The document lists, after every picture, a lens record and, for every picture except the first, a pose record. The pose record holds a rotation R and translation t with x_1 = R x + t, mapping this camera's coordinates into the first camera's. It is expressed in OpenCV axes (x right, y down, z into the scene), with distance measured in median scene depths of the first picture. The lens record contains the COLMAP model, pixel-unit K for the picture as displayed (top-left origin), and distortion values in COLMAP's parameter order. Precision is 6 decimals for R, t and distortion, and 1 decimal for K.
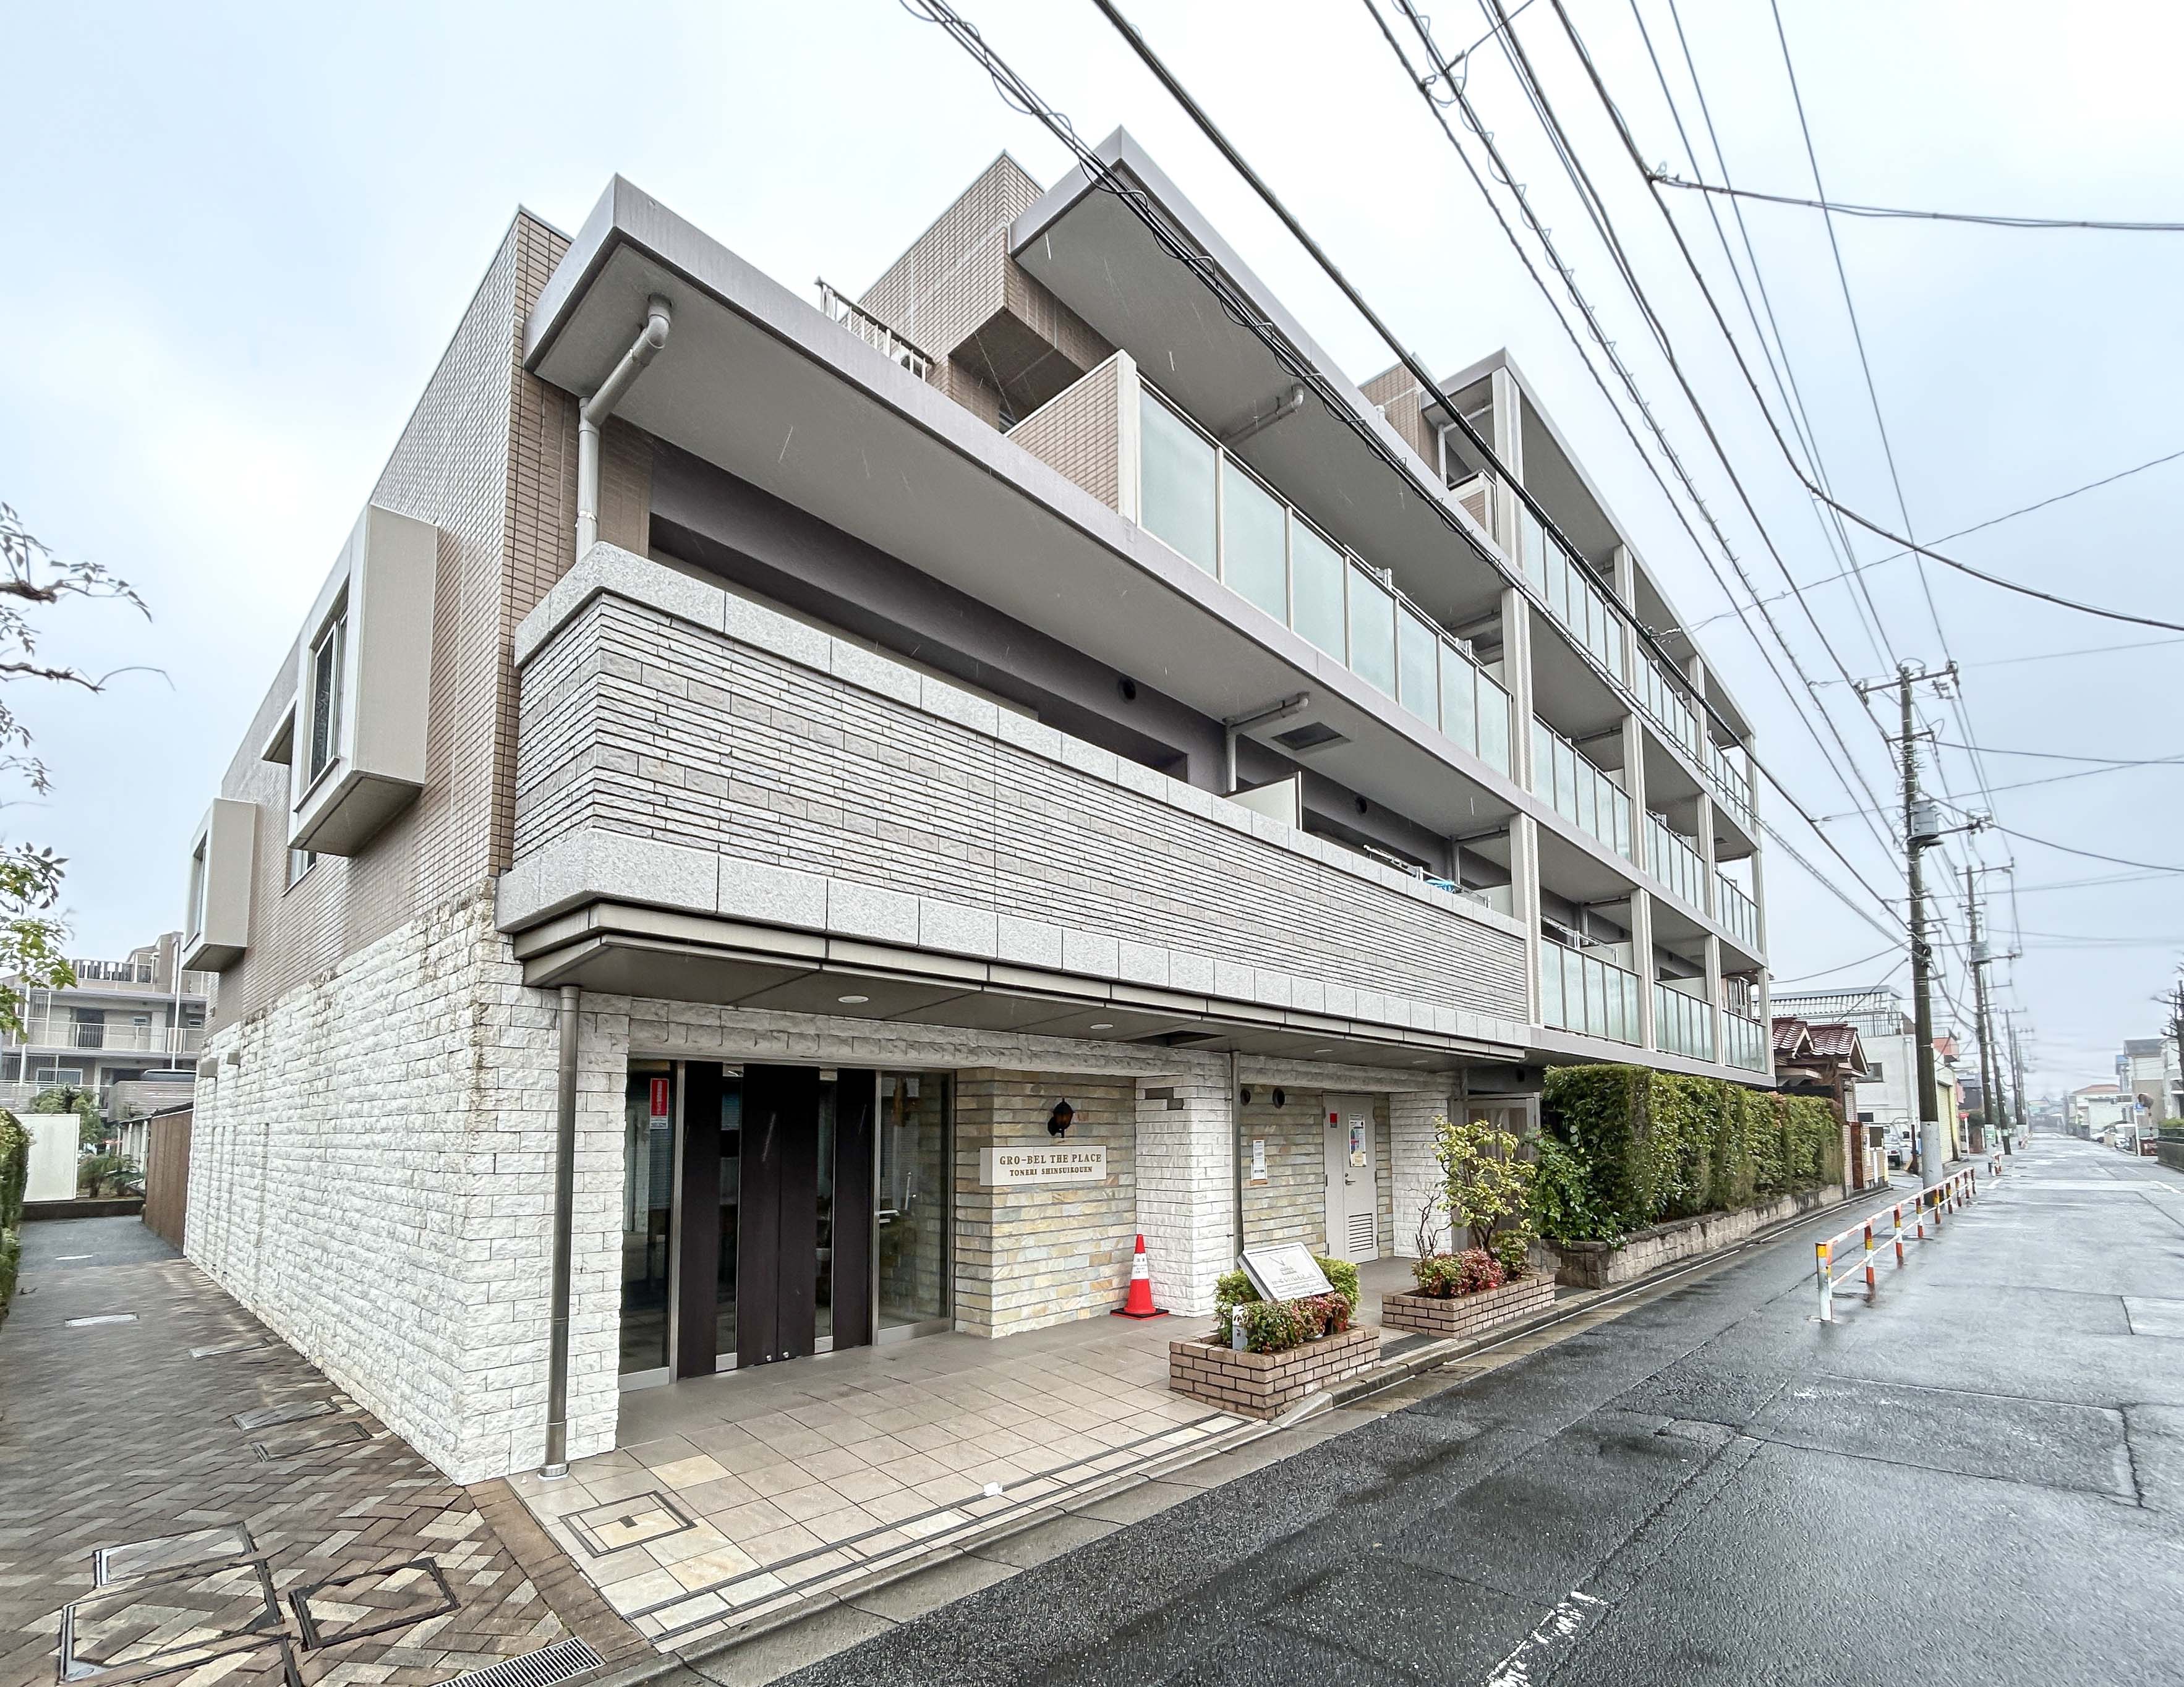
lens RADIAL K [[984.3, 0, 1091.7], [0, 984.3, 1059.3], [0, 0, 1]] dist [-0.001189, -0.000756]
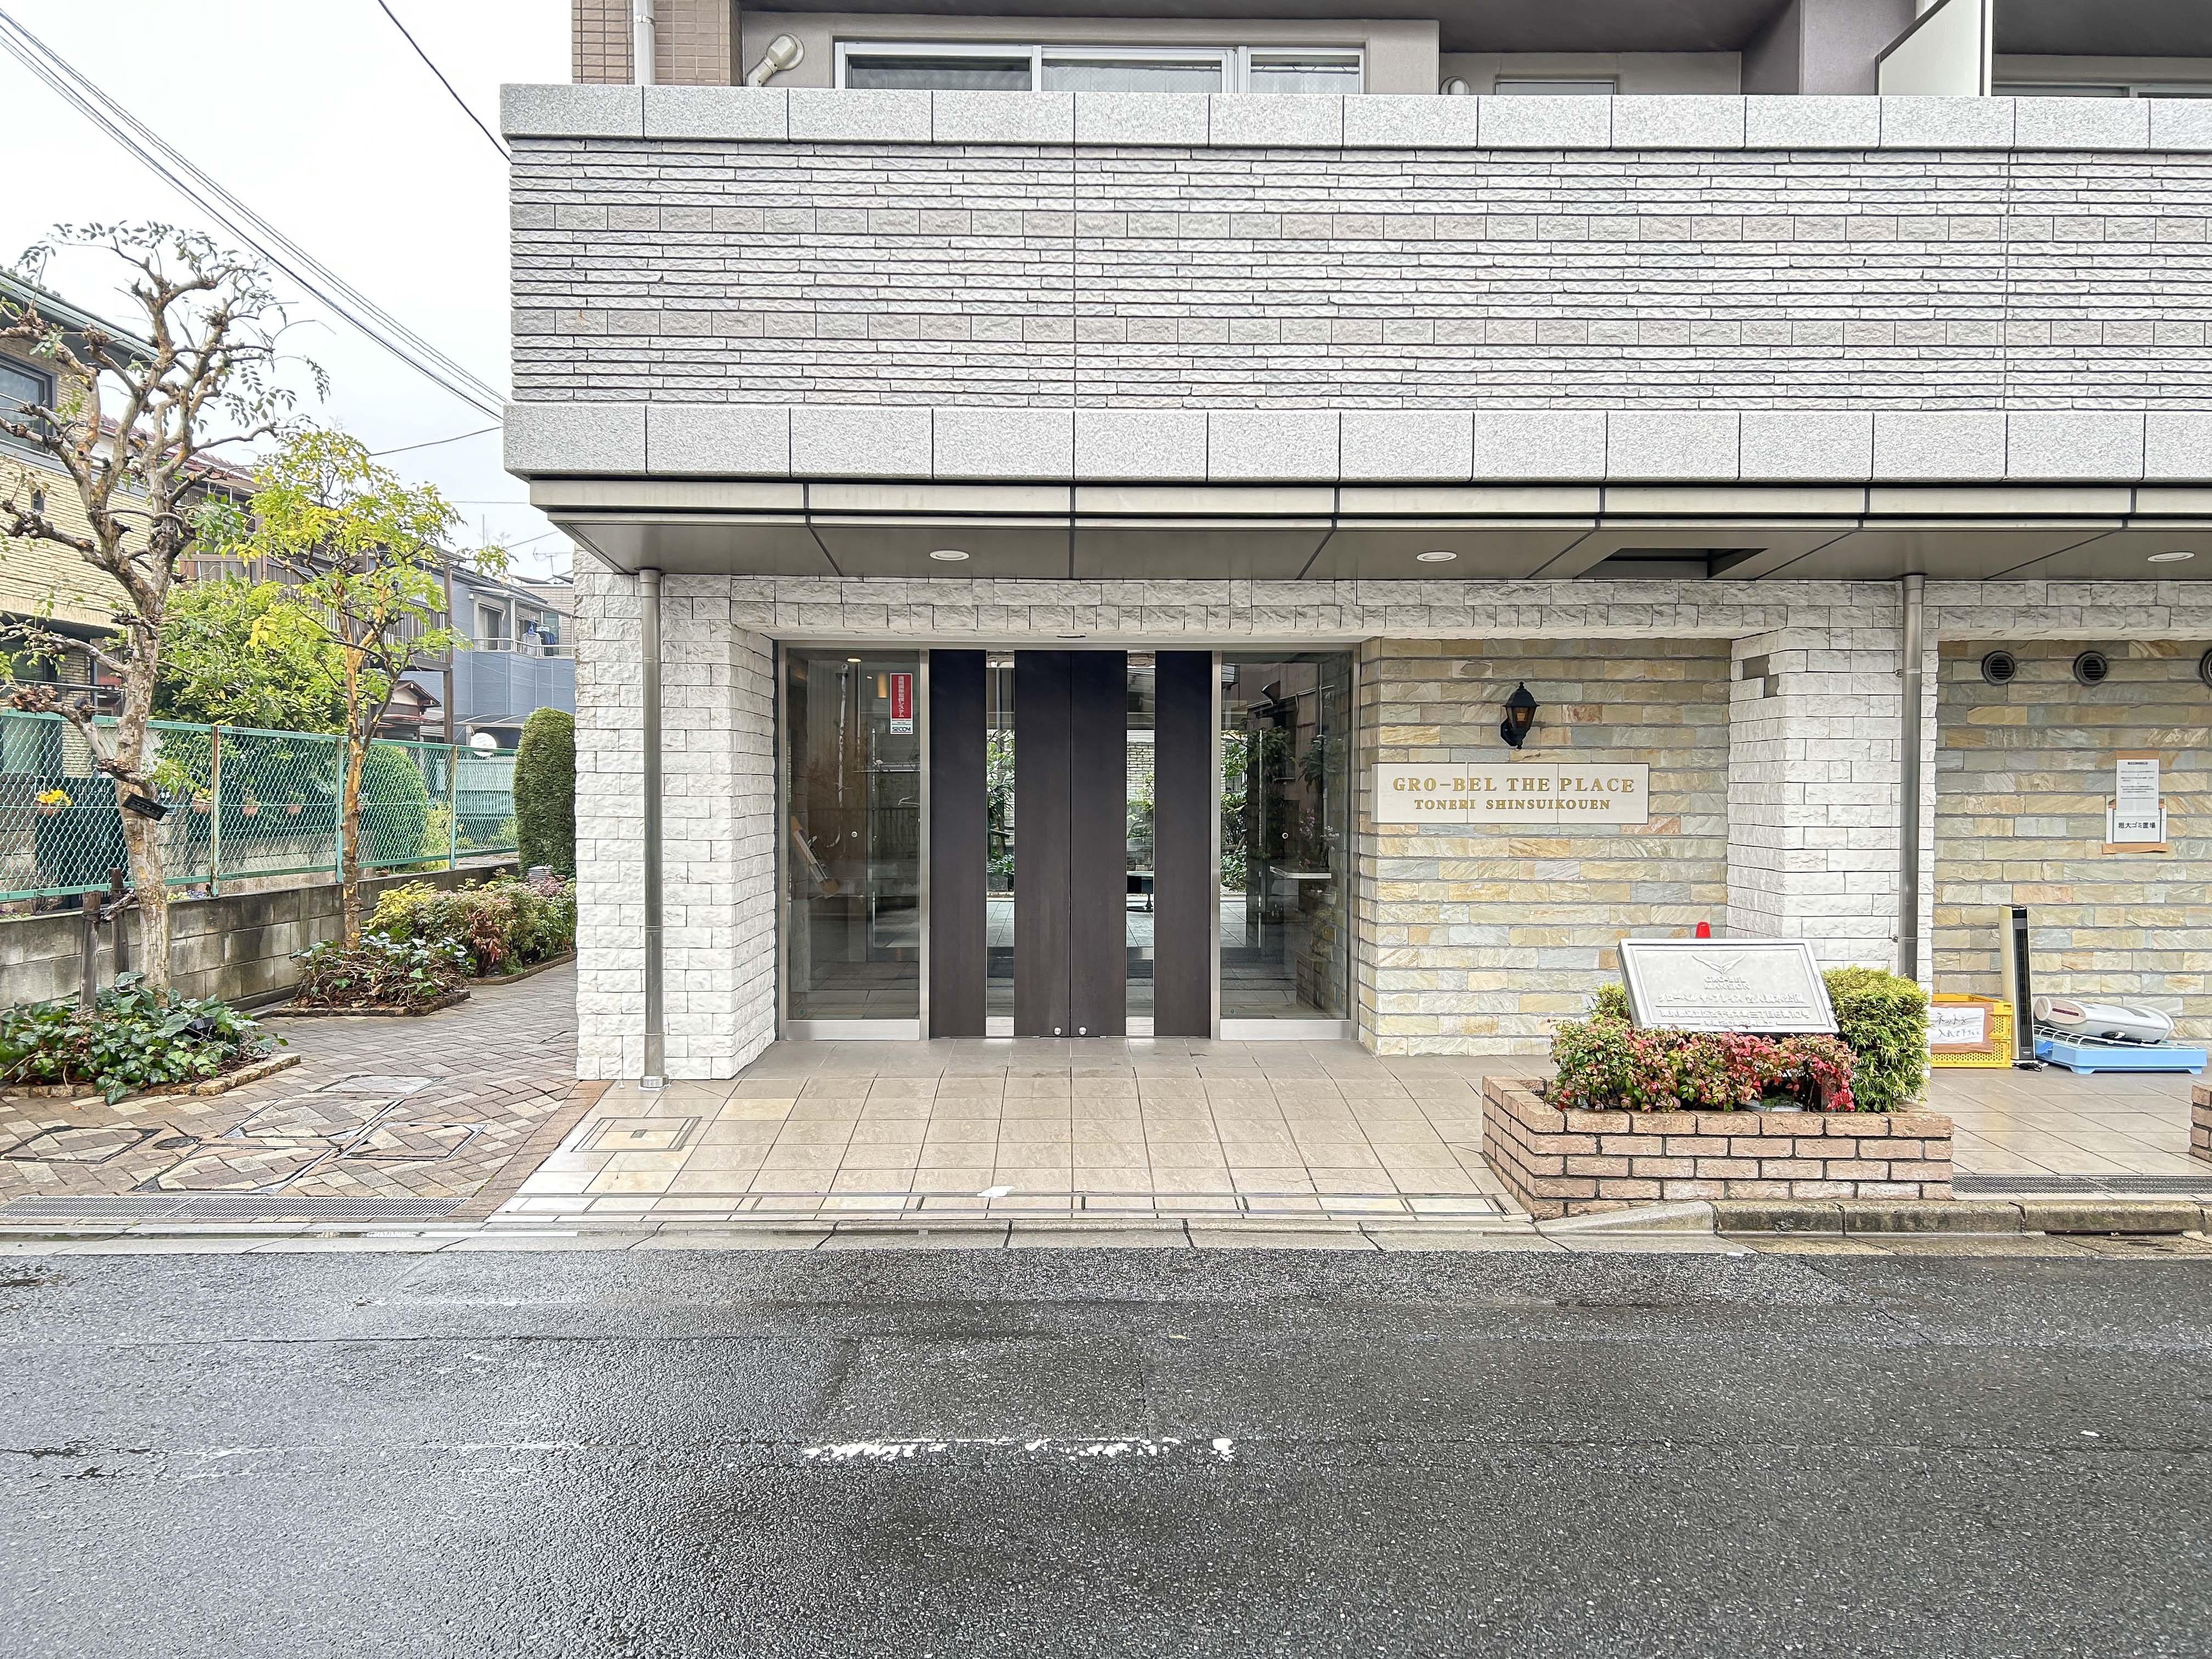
lens RADIAL K [[1694.0, 0, 1197.1], [0, 1694.0, 841.8], [0, 0, 1]] dist [0.154087, -0.339875]
pose [[0.701117, 0.026285, -0.712561, 0.800500], [0.047649, 0.995360, 0.083600, 0.056100], [0.711452, -0.092566, 0.696611, 0.186017]]
